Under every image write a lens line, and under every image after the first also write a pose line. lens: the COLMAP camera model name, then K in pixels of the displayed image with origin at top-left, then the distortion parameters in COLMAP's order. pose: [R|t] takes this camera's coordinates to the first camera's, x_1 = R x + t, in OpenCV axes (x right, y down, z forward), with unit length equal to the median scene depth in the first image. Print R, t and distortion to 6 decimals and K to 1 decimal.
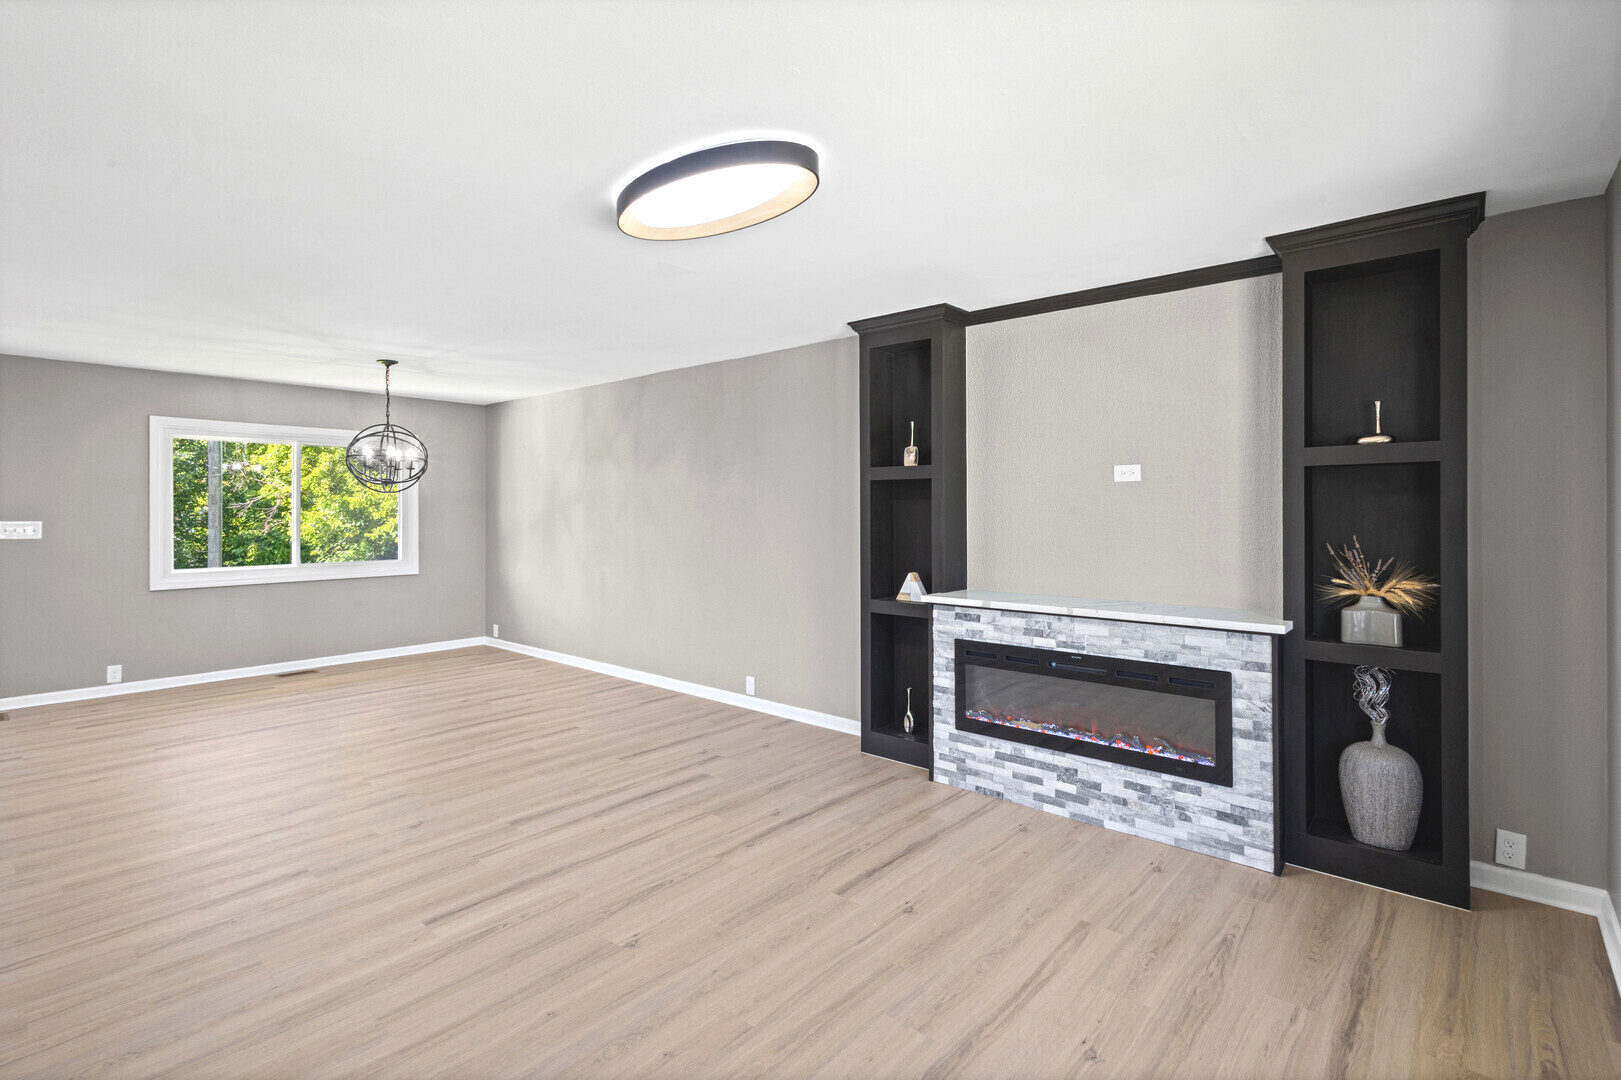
lens RADIAL K [[759.0, 0, 821.5], [0, 759.0, 518.1], [0, 0, 1]] dist [0.009796, -0.002374]
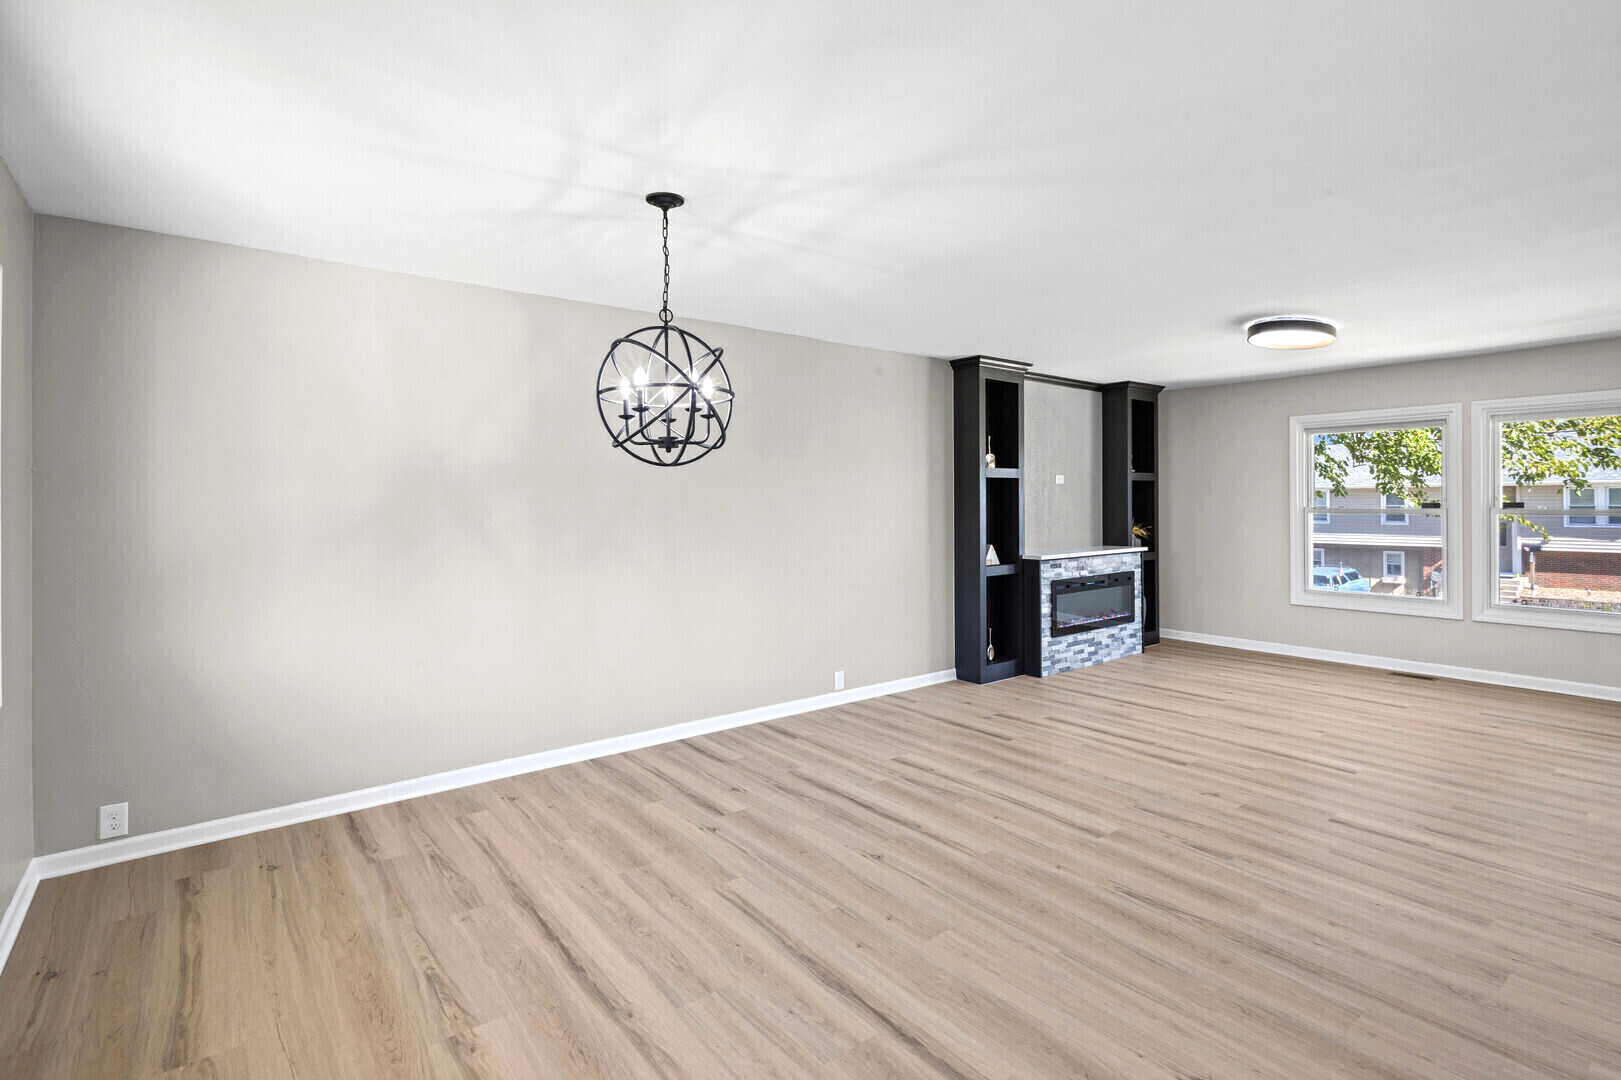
lens RADIAL K [[759.0, 0, 824.7], [0, 759.0, 494.0], [0, 0, 1]] dist [0.009796, -0.002374]
pose [[0.197058, 0.009434, 0.980346, -1.459406], [0.015755, 0.999794, -0.012788, -0.008848], [-0.980265, 0.017965, 0.196869, 1.138219]]
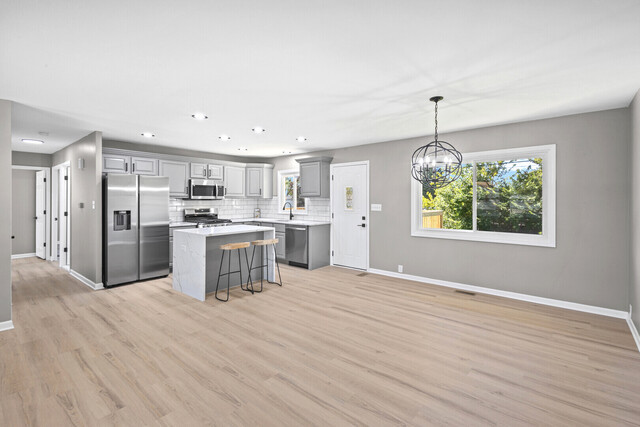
lens RADIAL K [[299.7, 0, 320.4], [0, 299.7, 197.5], [0, 0, 1]] dist [0.009796, -0.002374]
pose [[-0.006190, -0.008303, -0.999946, 0.012335], [-0.008413, 0.999931, -0.008251, -0.012073], [0.999945, 0.008362, -0.006260, 1.107052]]
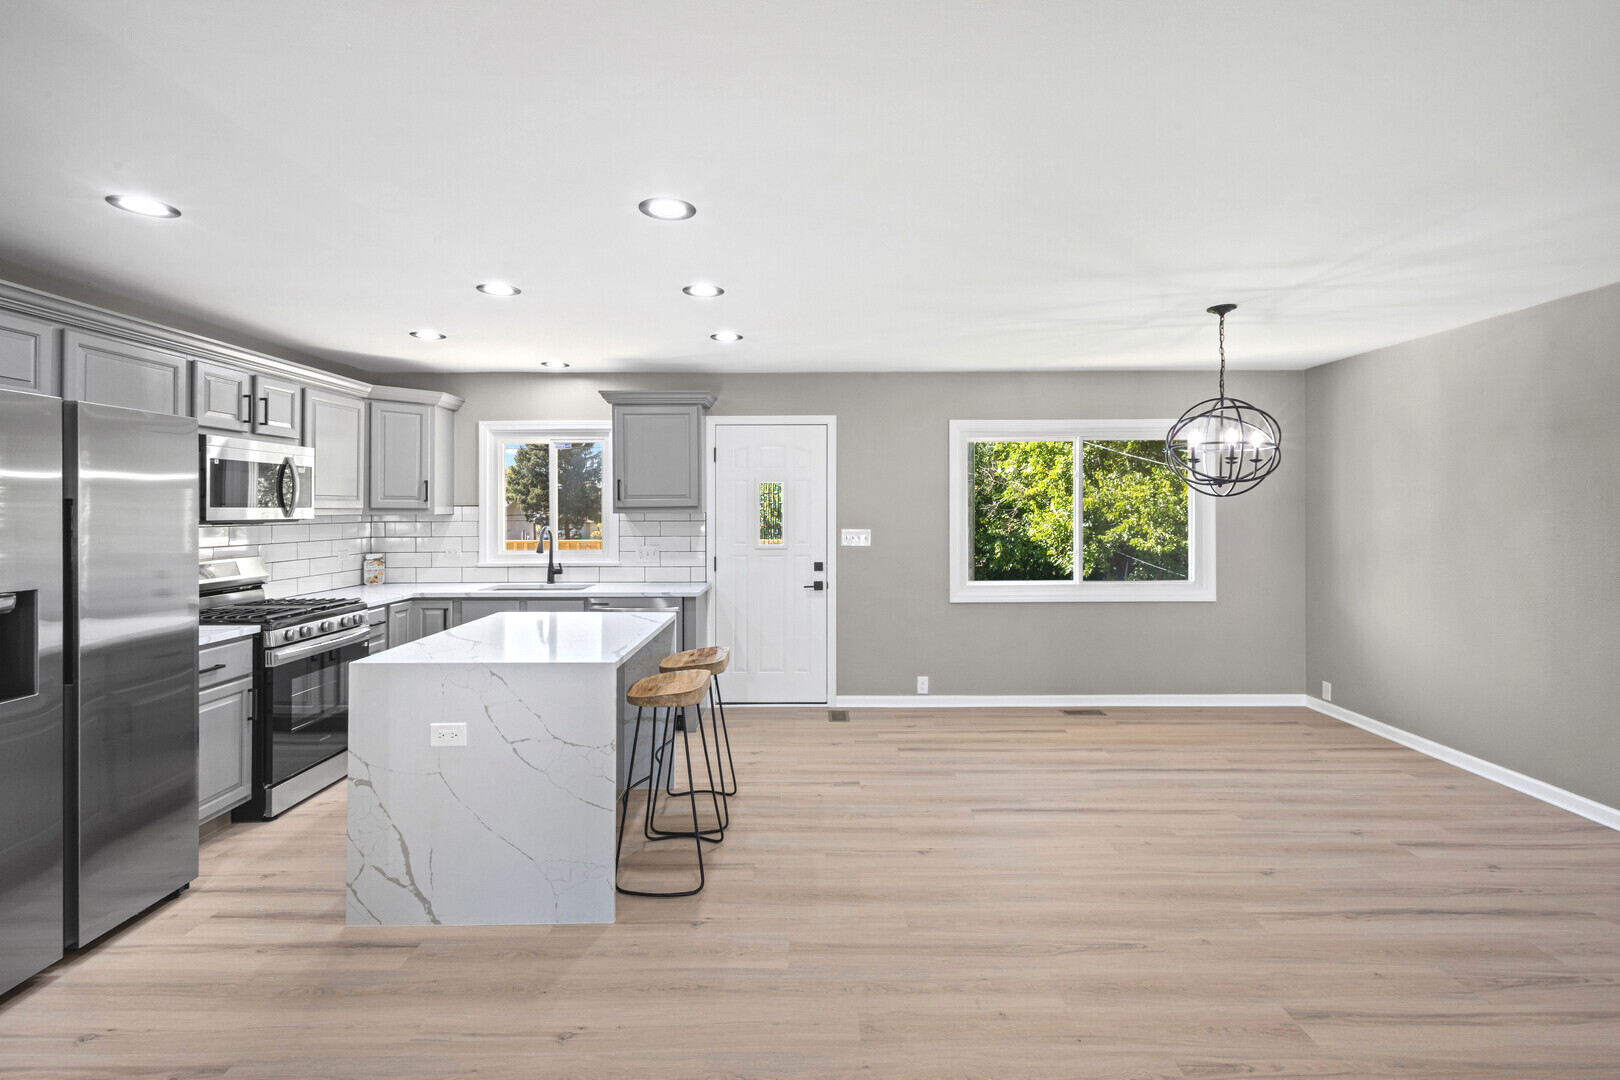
lens RADIAL K [[758.5, 0, 808.3], [0, 758.5, 499.4], [0, 0, 1]] dist [0.009796, -0.002374]
pose [[0.647467, -0.012882, -0.761984, -0.403583], [-0.003215, 0.999802, -0.019635, -0.021700], [0.762086, 0.015163, 0.647298, 0.372063]]
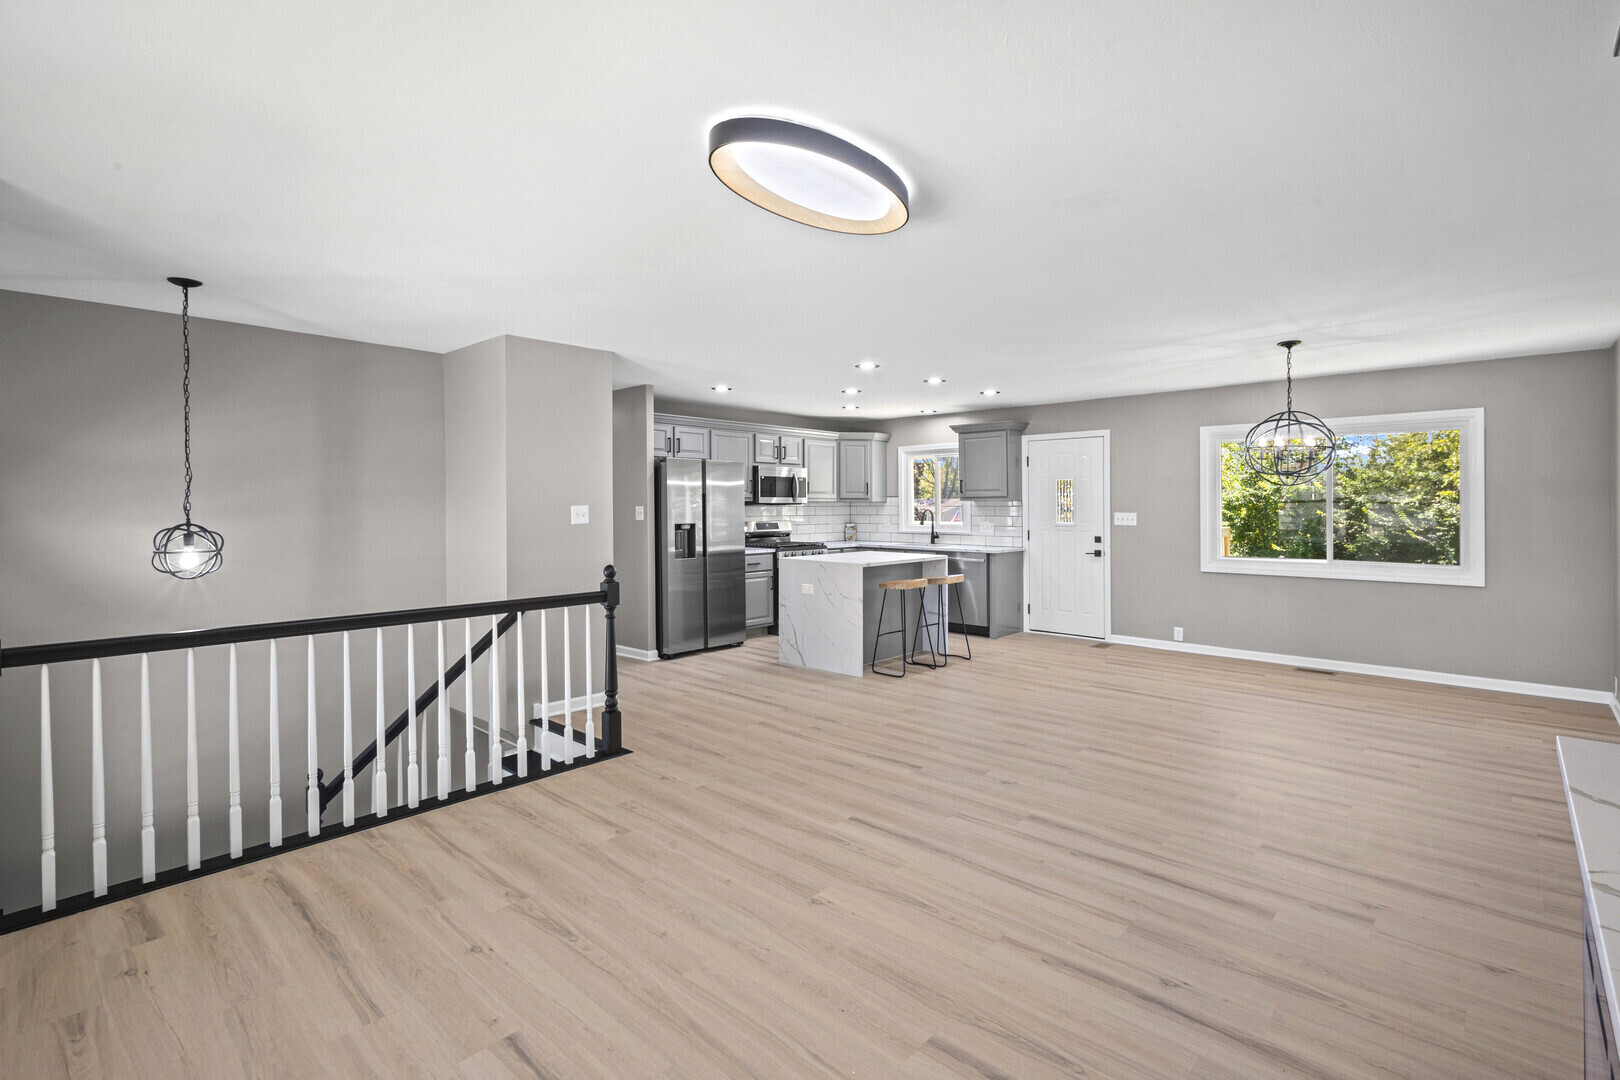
lens RADIAL K [[758.5, 0, 808.6], [0, 758.5, 497.8], [0, 0, 1]] dist [0.009796, -0.002374]
pose [[-0.049049, -0.010077, -0.998746, 0.536064], [-0.008009, 0.999921, -0.009695, -0.006896], [0.998764, 0.007524, -0.049126, 0.656227]]
